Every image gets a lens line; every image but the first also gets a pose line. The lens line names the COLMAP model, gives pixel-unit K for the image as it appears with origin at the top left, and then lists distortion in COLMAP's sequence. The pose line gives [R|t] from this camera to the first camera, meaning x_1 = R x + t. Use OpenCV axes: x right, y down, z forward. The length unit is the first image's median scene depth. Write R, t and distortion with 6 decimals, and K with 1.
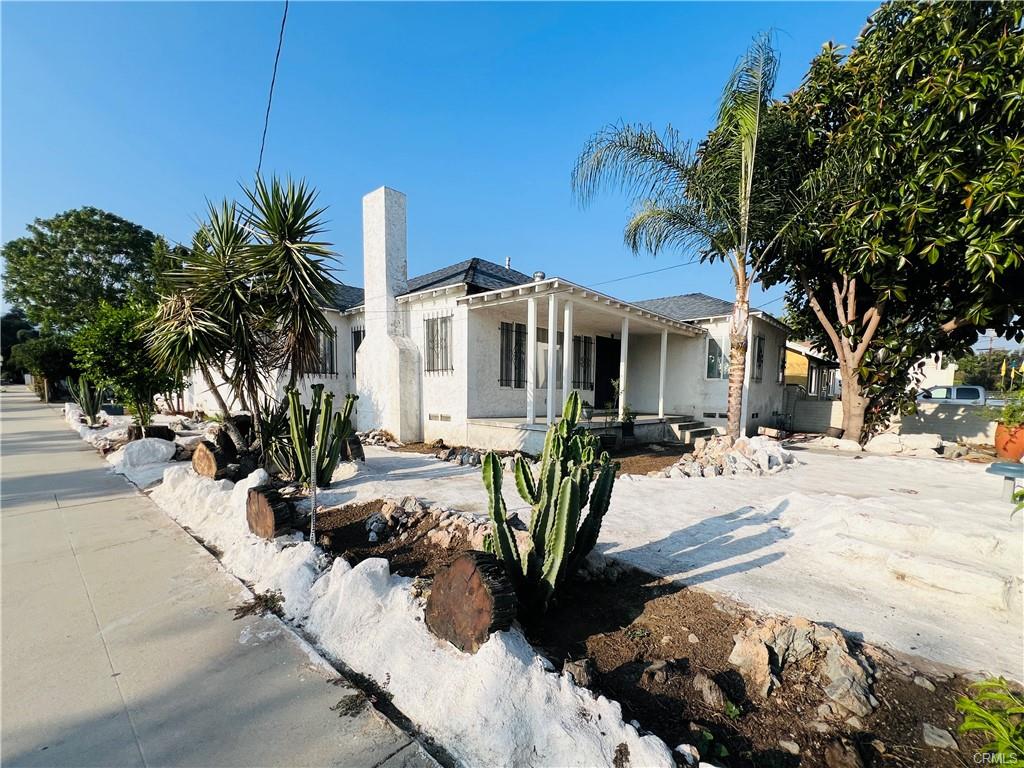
lens RADIAL K [[383.1, 0, 512.0], [0, 383.1, 384.0], [0, 0, 1]] dist [0.001880, 0.000158]
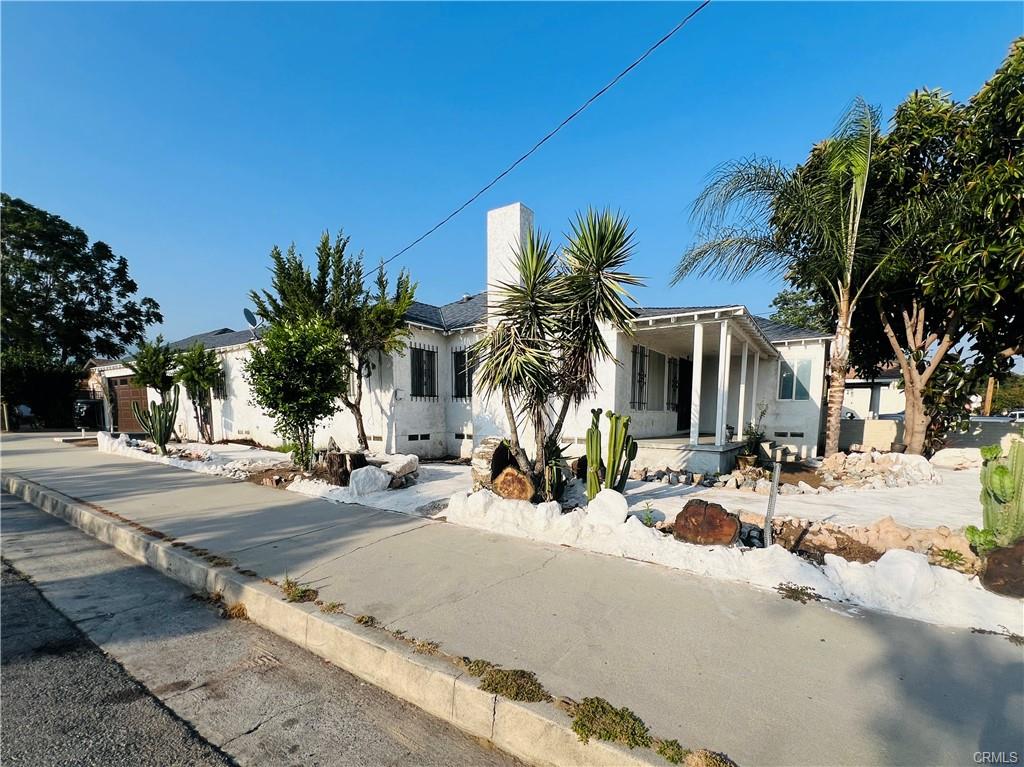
lens RADIAL K [[412.6, 0, 536.4], [0, 412.6, 411.3], [0, 0, 1]] dist [0.001112, -0.000110]
pose [[0.992362, -0.008739, 0.123054, -0.352274], [0.006800, 0.999846, 0.016163, -0.005195], [-0.123176, -0.015203, 0.992268, -0.038925]]
